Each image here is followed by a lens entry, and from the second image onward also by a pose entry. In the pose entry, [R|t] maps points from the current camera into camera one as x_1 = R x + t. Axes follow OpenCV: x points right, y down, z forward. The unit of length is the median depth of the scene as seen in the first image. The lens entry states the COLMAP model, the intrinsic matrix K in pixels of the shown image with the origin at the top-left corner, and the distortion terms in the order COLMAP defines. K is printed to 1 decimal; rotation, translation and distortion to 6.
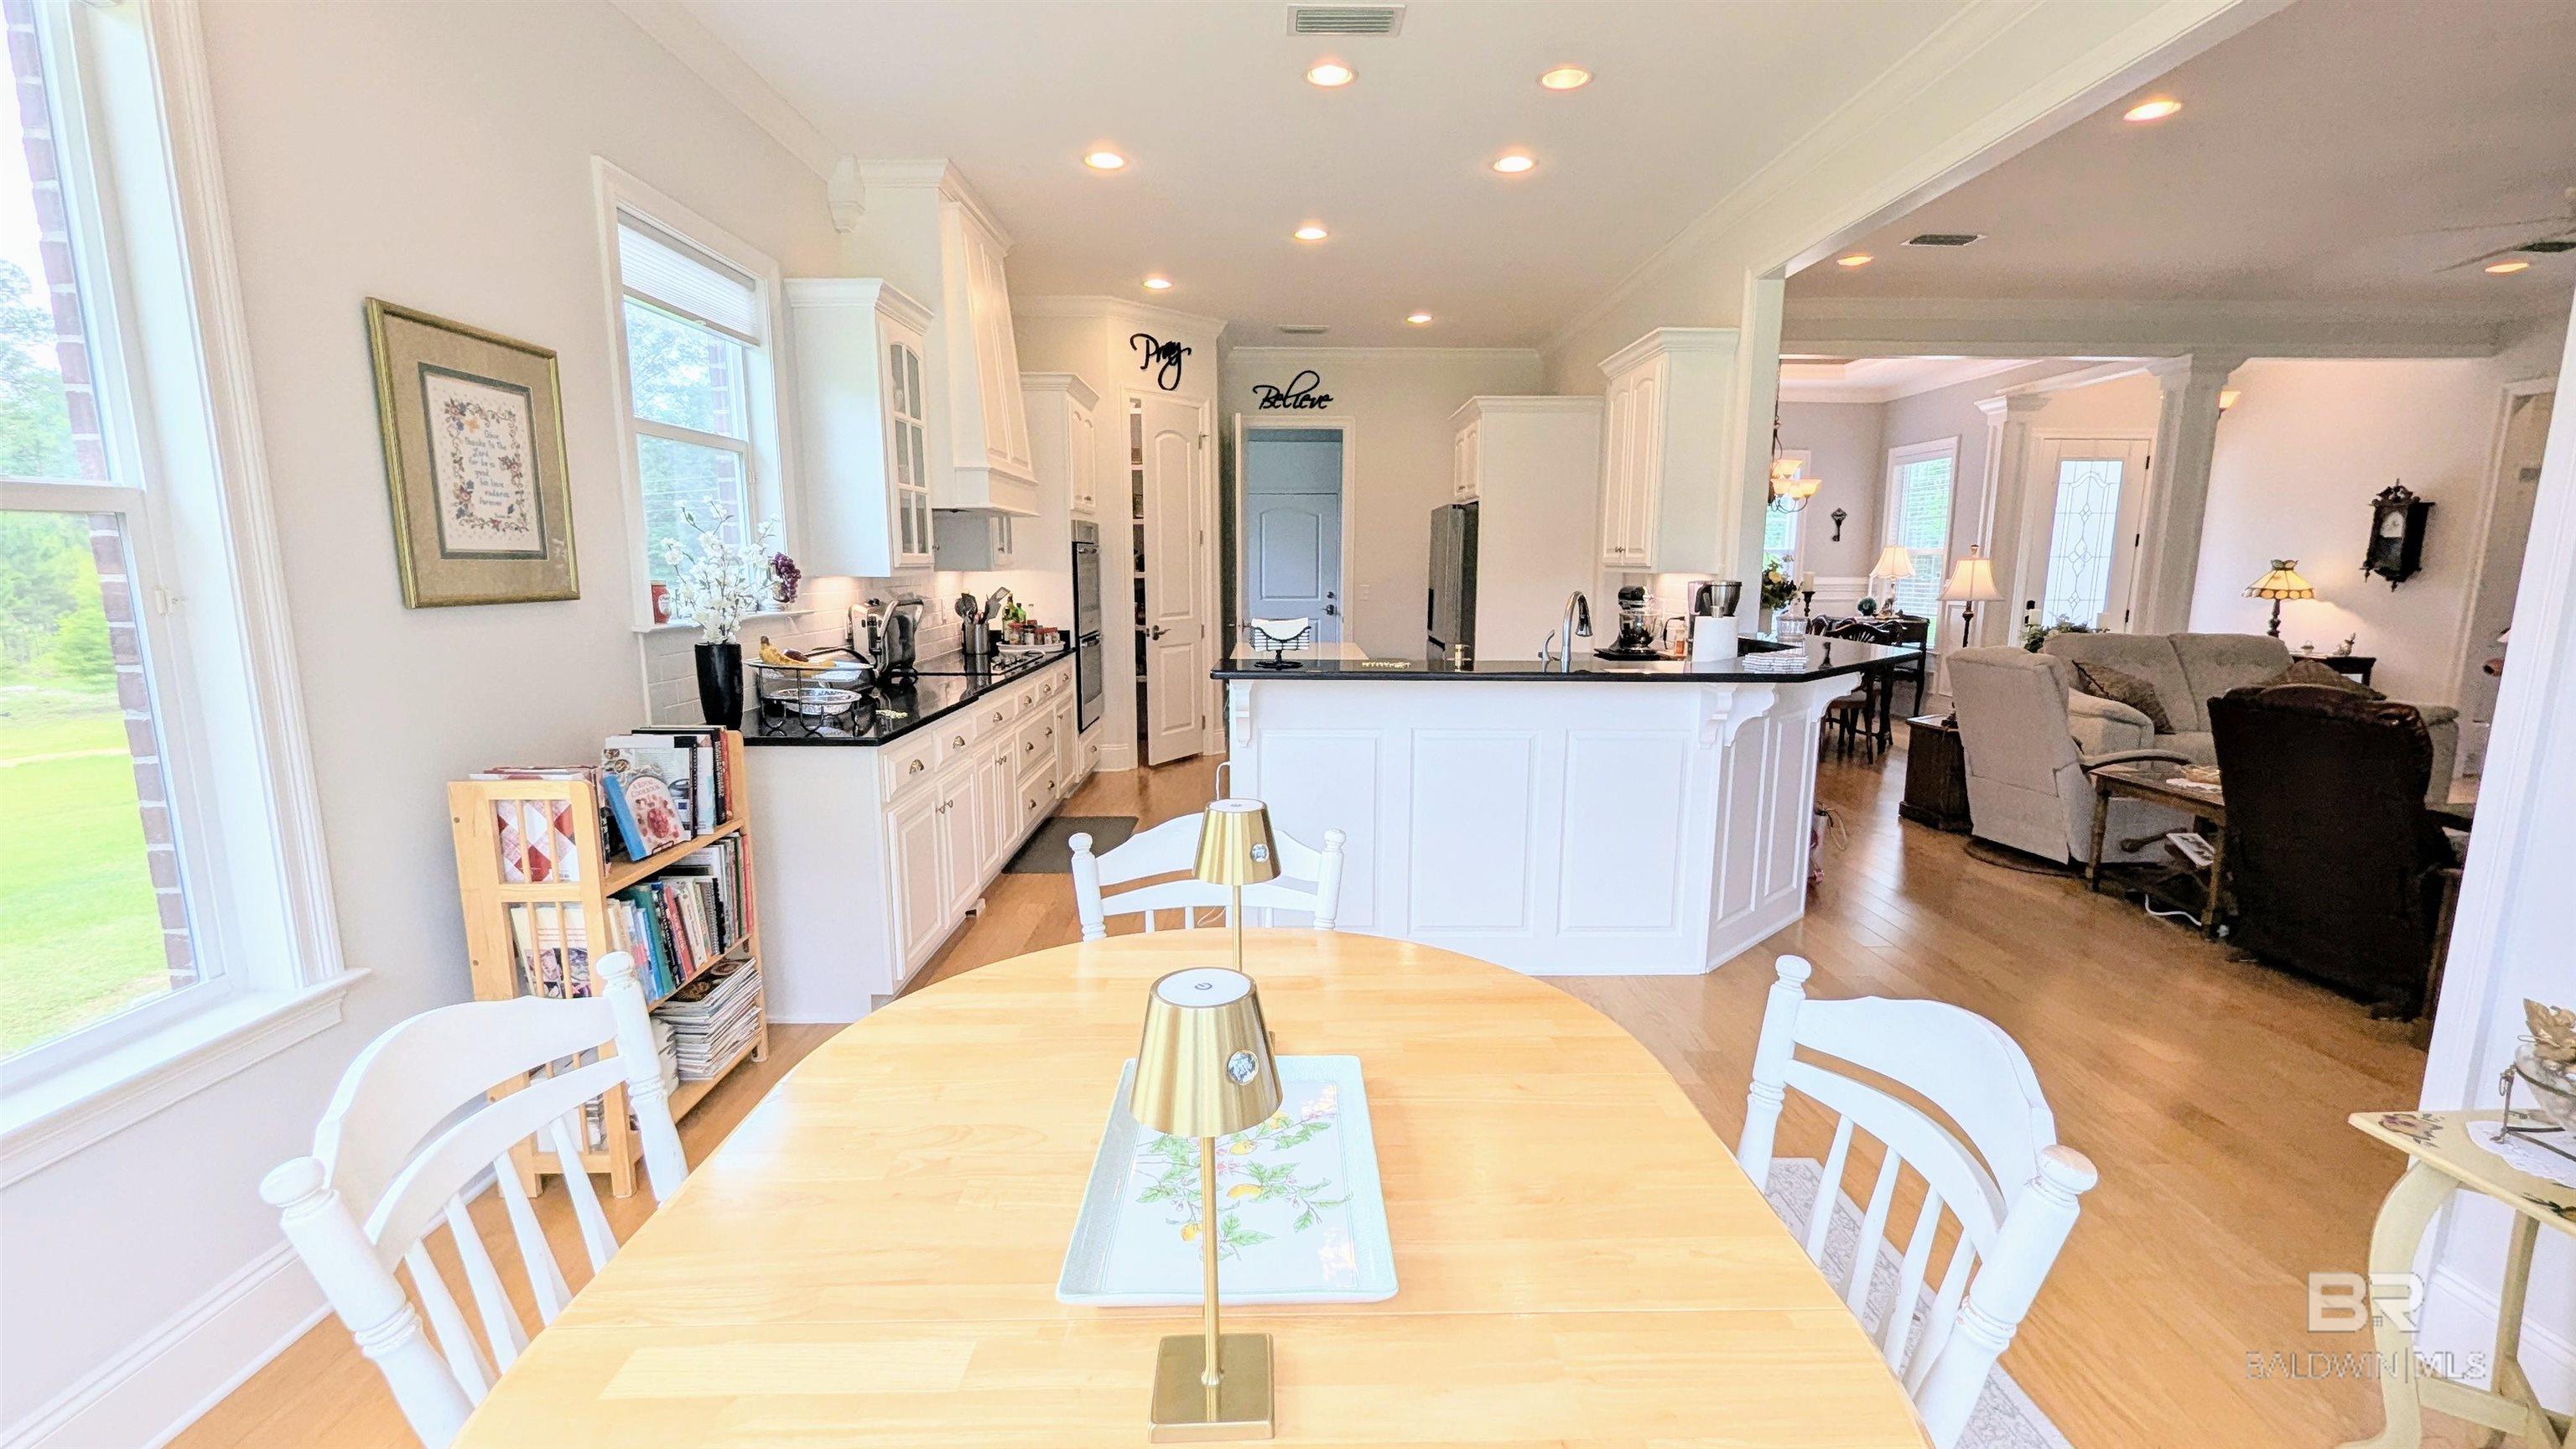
lens RADIAL K [[1075.6, 0, 1287.5], [0, 1075.6, 739.1], [0, 0, 1]] dist [0.001059, -0.000683]
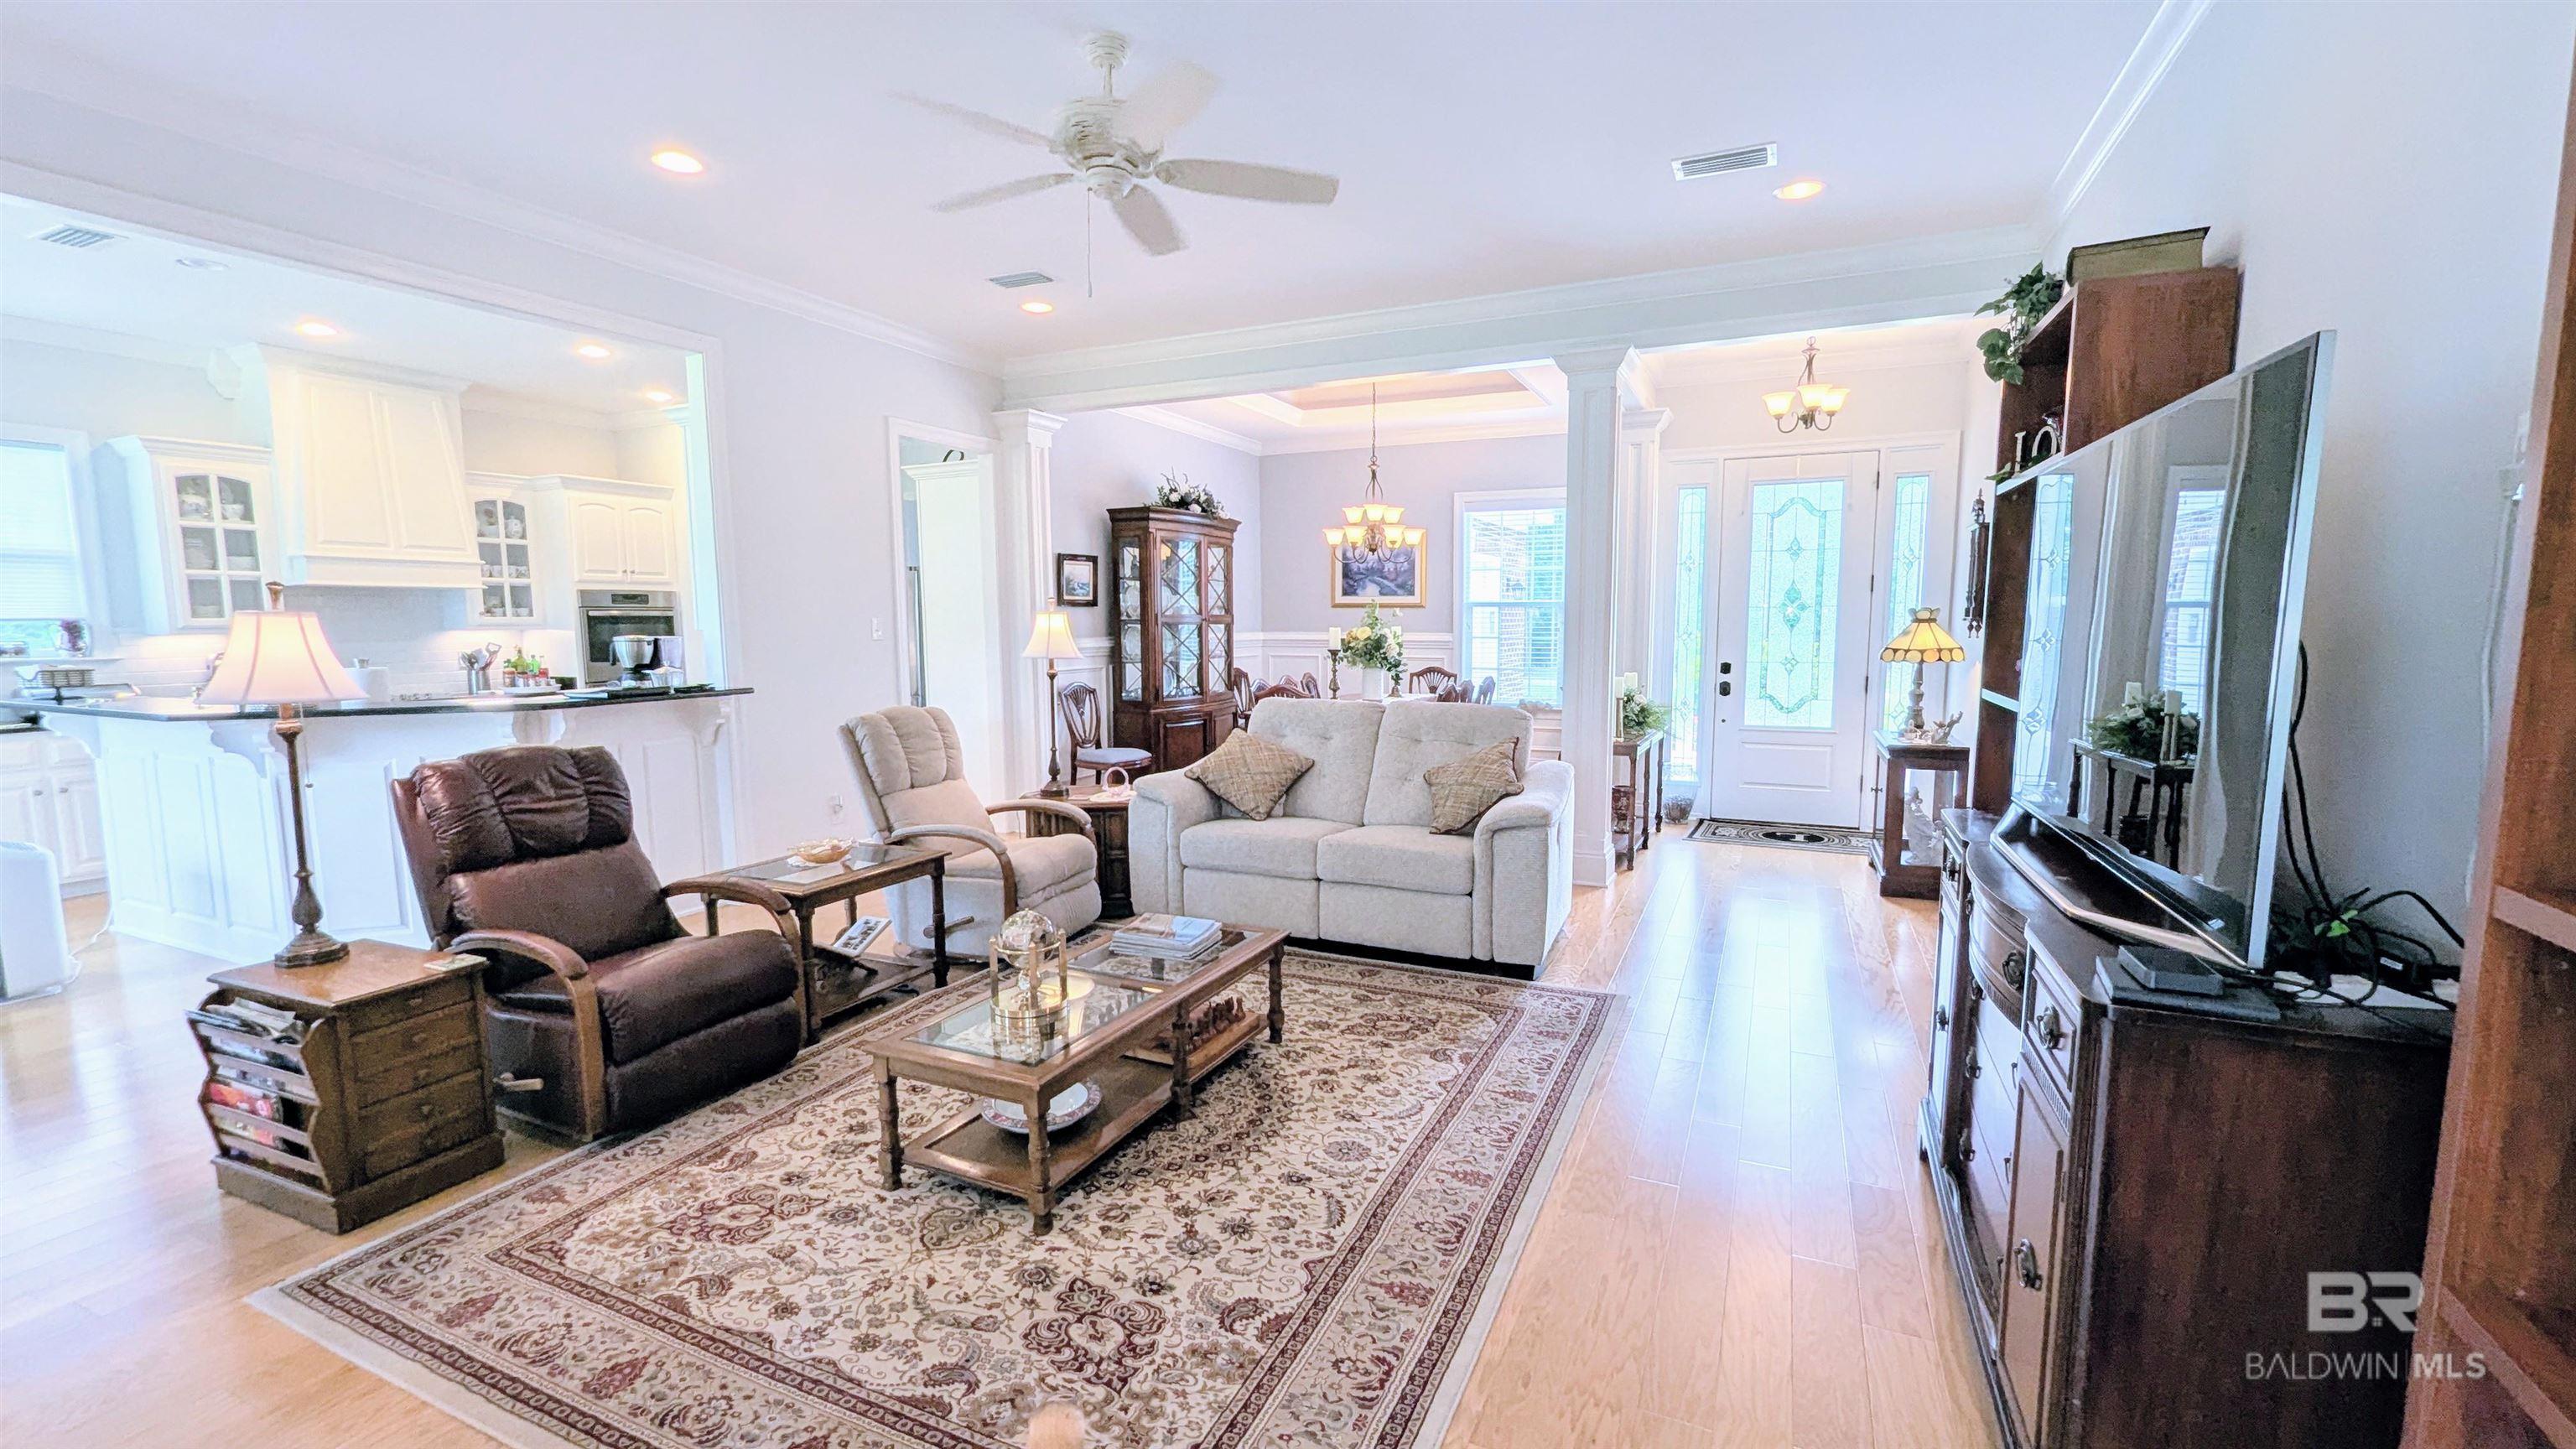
lens RADIAL K [[1075.6, 0, 1292.1], [0, 1075.6, 729.0], [0, 0, 1]] dist [0.001059, -0.000683]
pose [[0.901538, 0.035987, -0.431202, 0.936918], [-0.062980, 0.996836, -0.048483, -0.029058], [0.428093, 0.070867, 0.900952, 0.207625]]
